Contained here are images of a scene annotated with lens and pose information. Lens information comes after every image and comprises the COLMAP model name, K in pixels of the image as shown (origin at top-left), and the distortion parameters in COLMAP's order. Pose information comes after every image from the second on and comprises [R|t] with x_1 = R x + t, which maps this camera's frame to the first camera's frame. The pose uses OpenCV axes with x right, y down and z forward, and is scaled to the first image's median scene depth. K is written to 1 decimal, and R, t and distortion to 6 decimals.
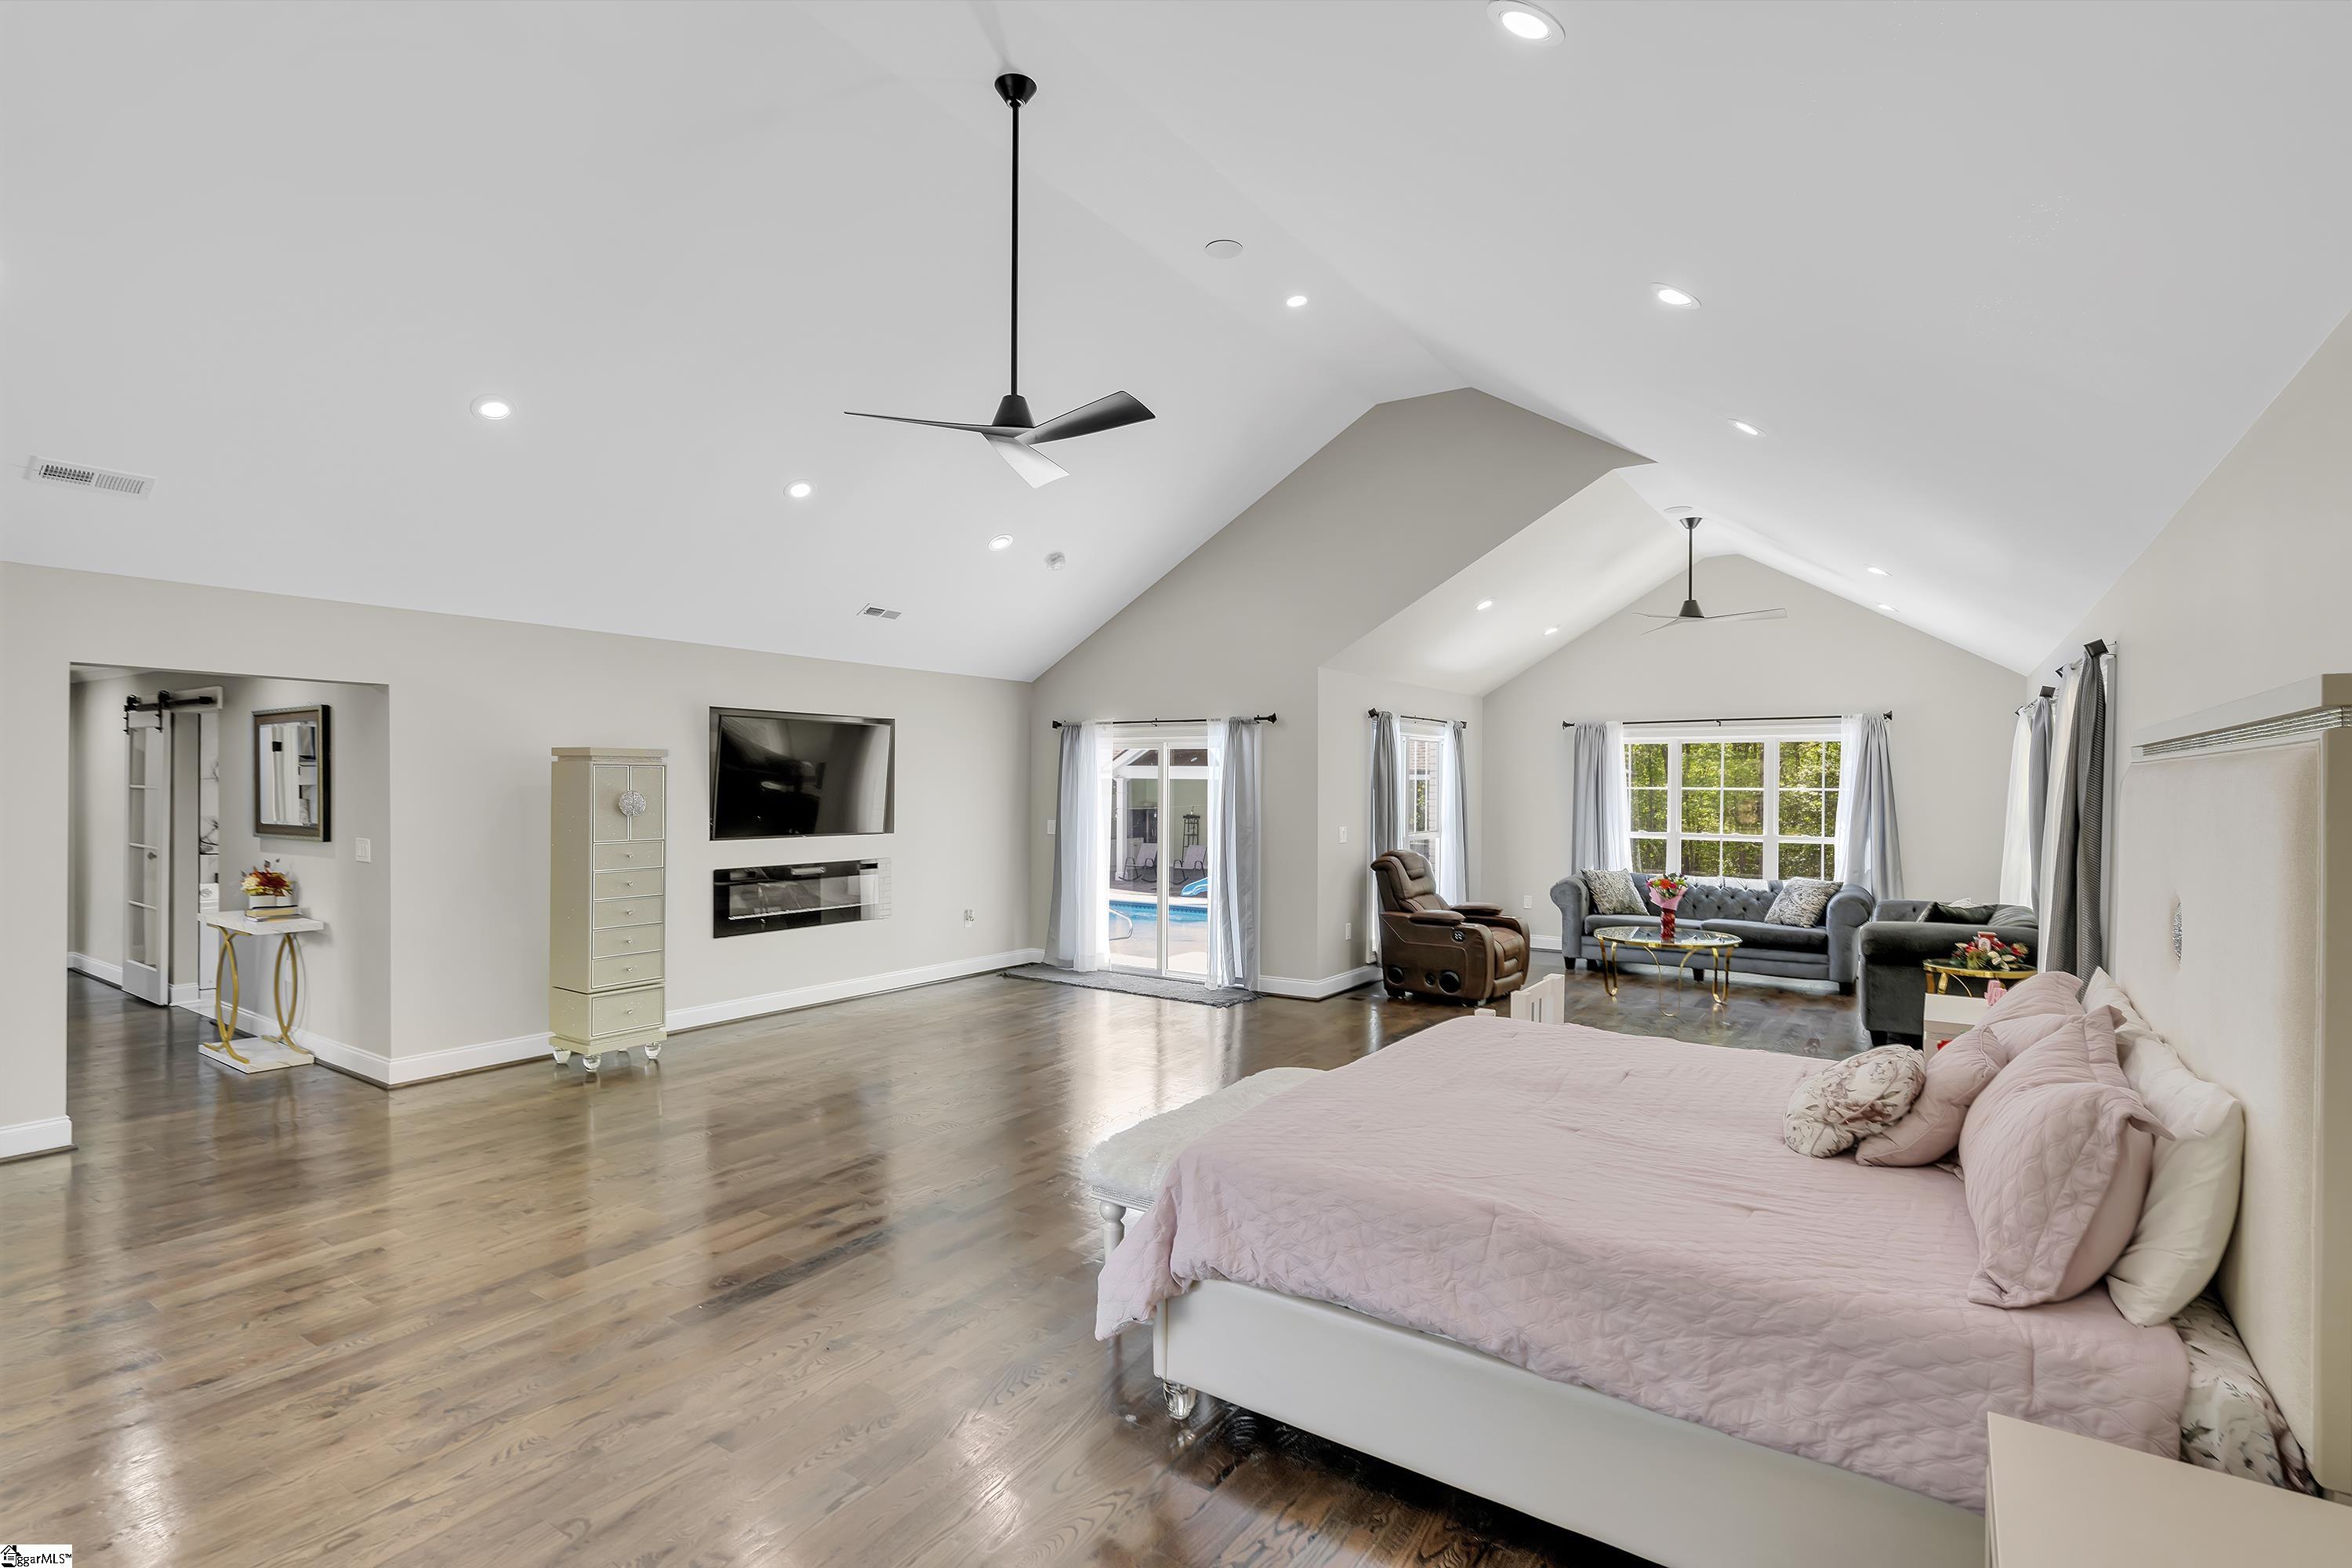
lens RADIAL K [[1108.4, 0, 1170.5], [0, 1108.4, 789.2], [0, 0, 1]] dist [-0.001831, -0.000328]
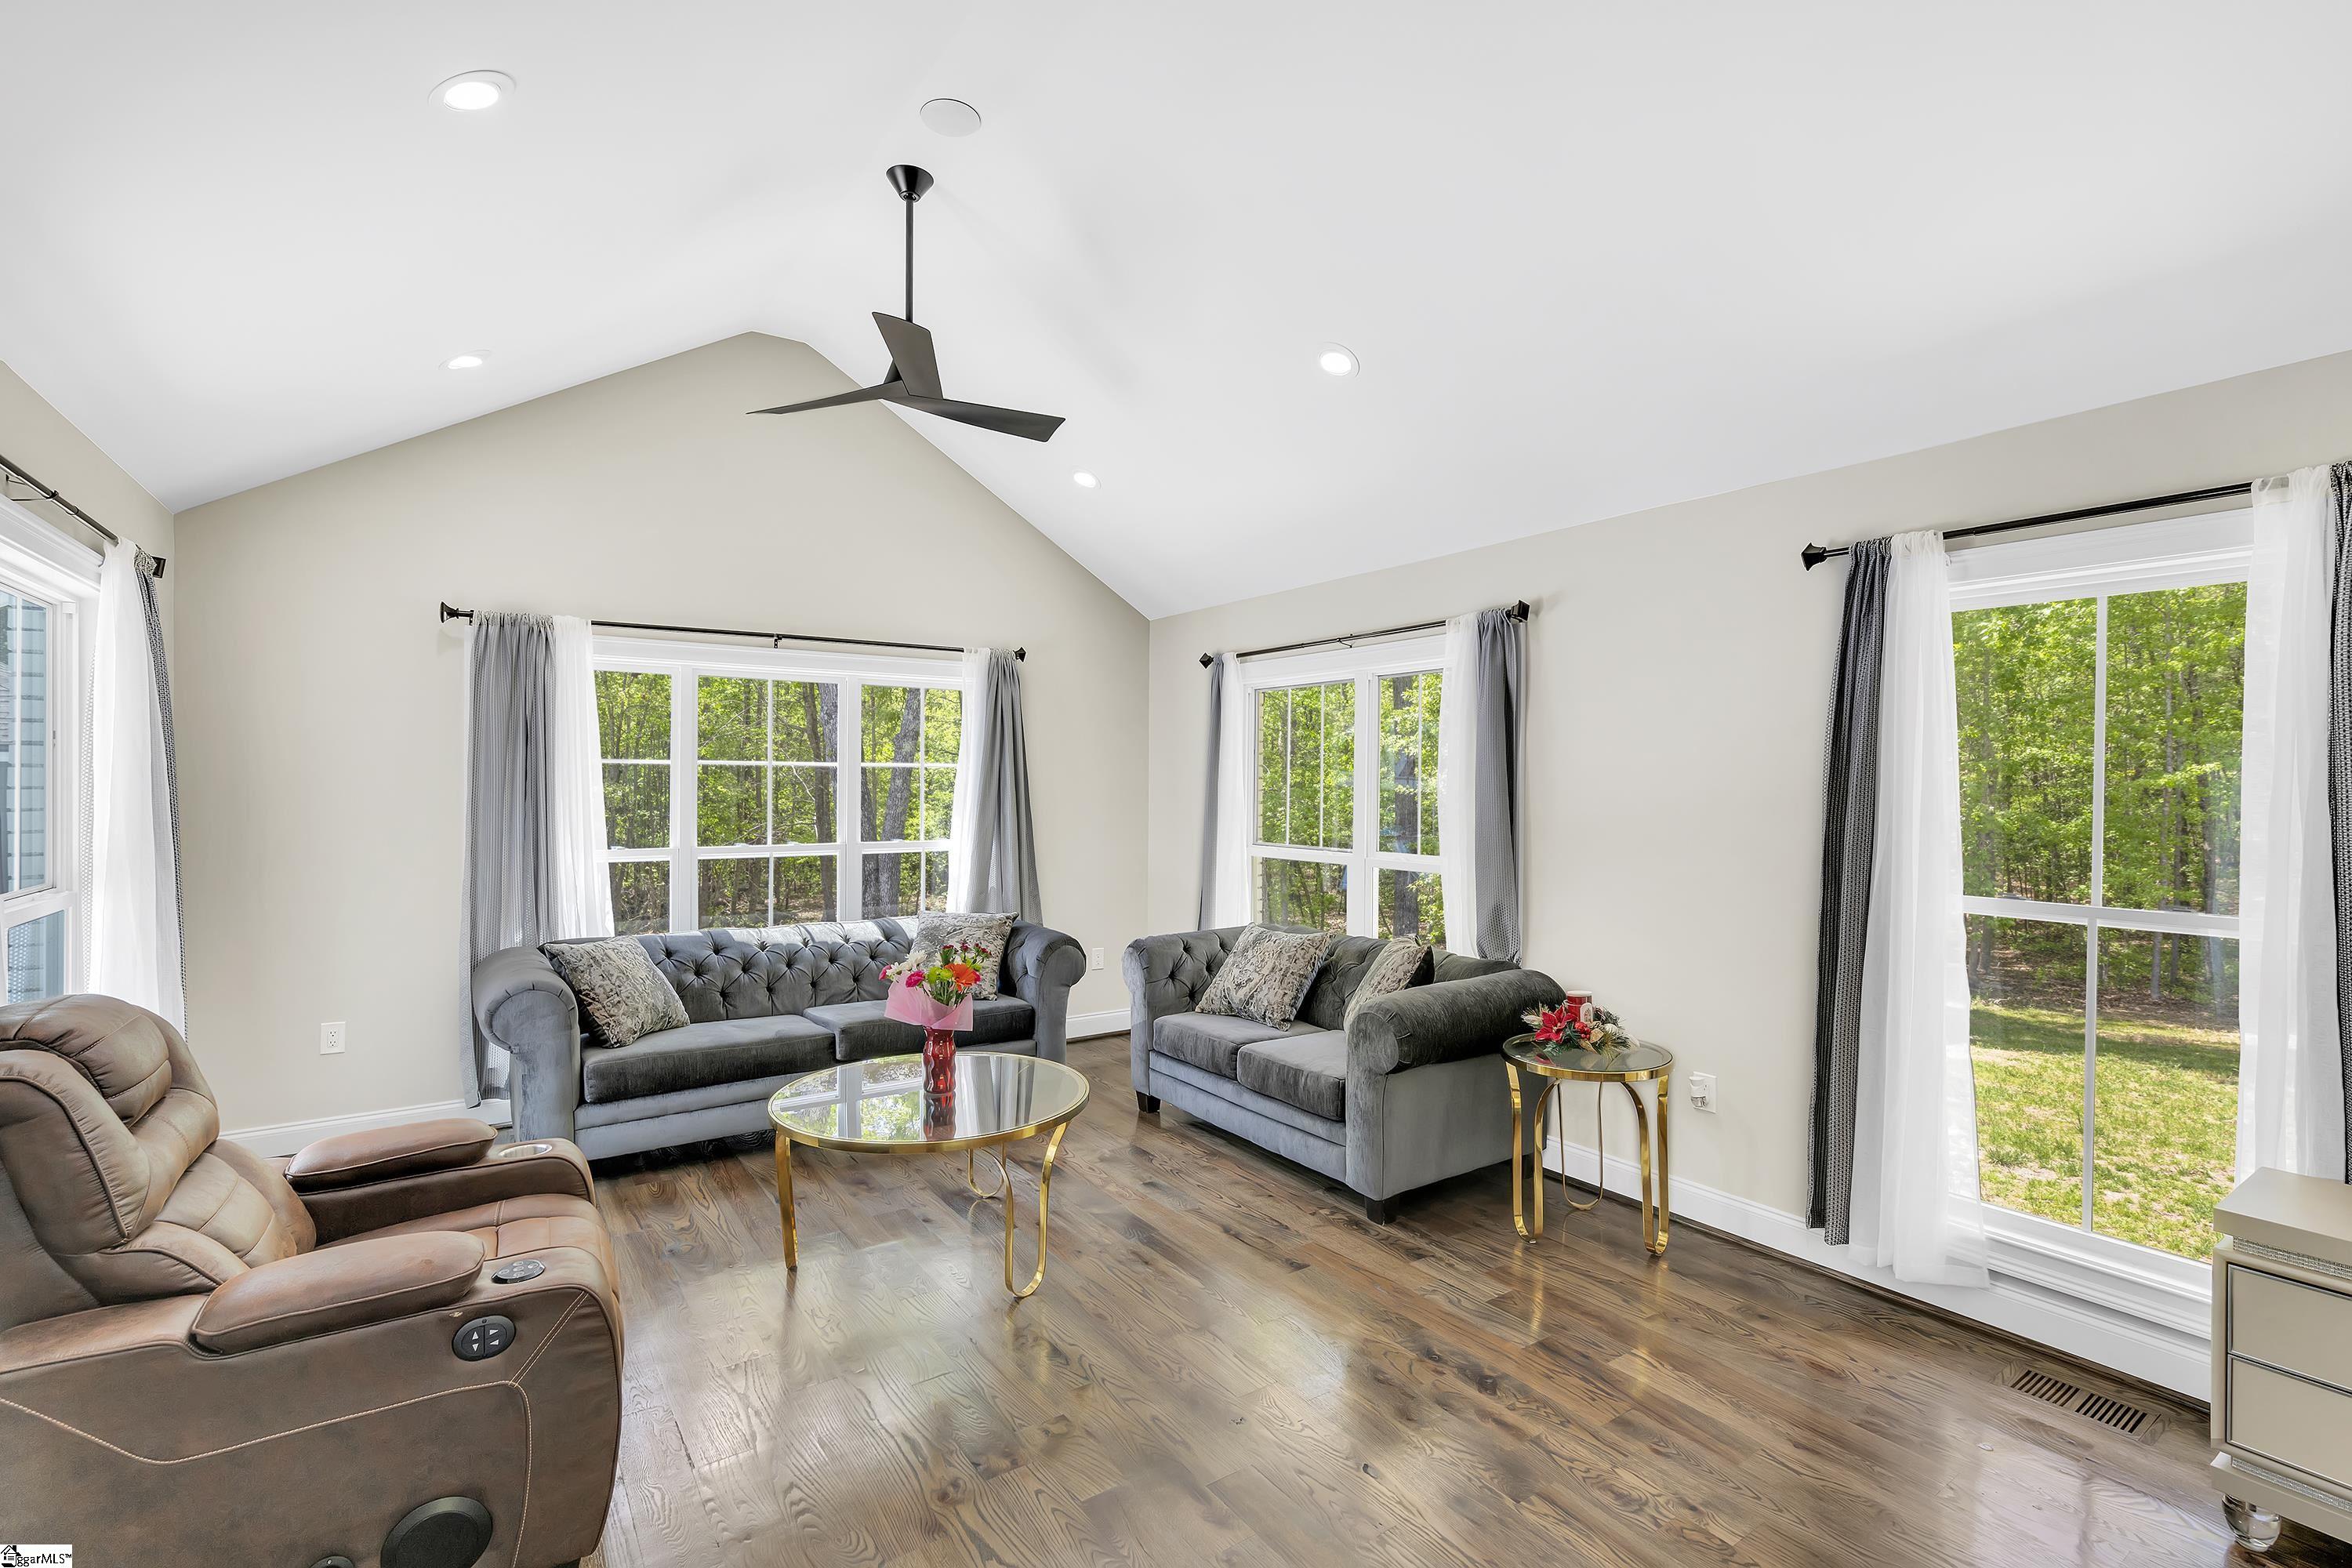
lens RADIAL K [[1055.5, 0, 1174.2], [0, 1055.5, 788.5], [0, 0, 1]] dist [-0.004356, -0.000165]
pose [[0.362306, -0.008497, 0.932021, 0.083248], [0.003158, 0.999964, 0.007889, 0.009105], [-0.932054, 0.000085, 0.362320, 0.641288]]
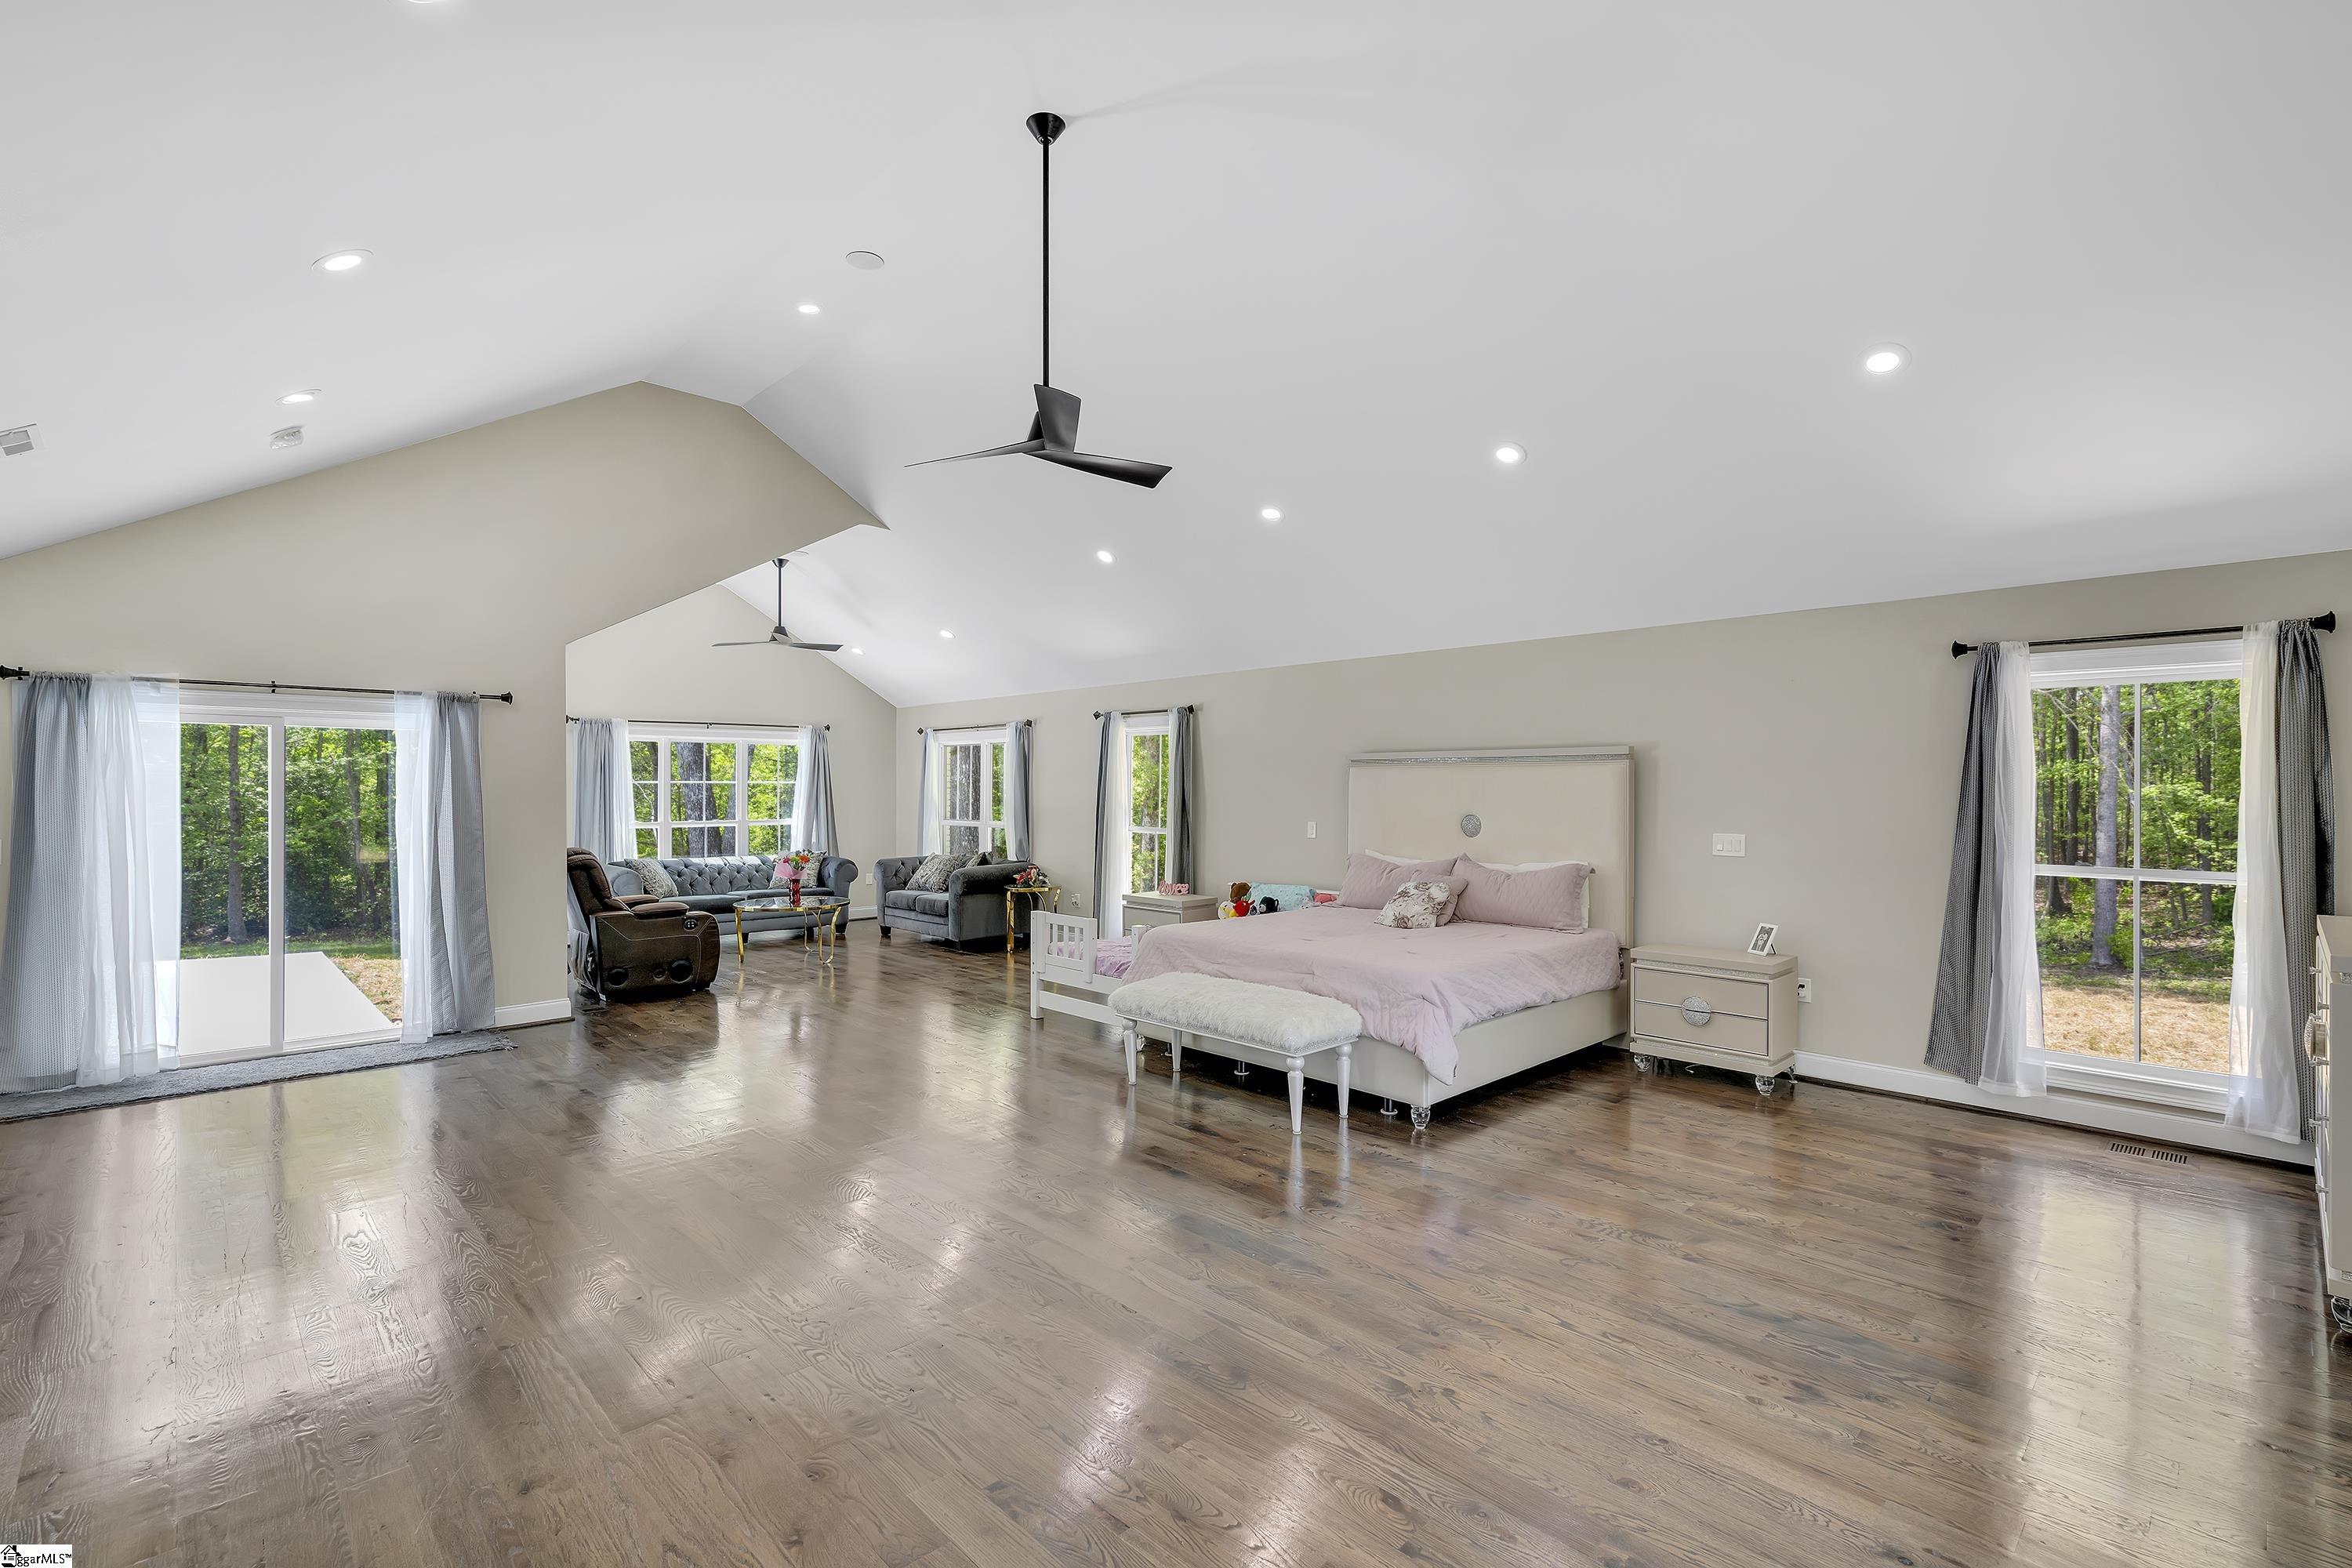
lens RADIAL K [[1055.5, 0, 1160.6], [0, 1055.5, 784.1], [0, 0, 1]] dist [-0.004356, -0.000165]
pose [[0.221341, -0.004777, 0.975185, -0.496063], [0.005986, 0.999976, 0.003540, 0.000681], [-0.975178, 0.005054, 0.221364, 0.293516]]
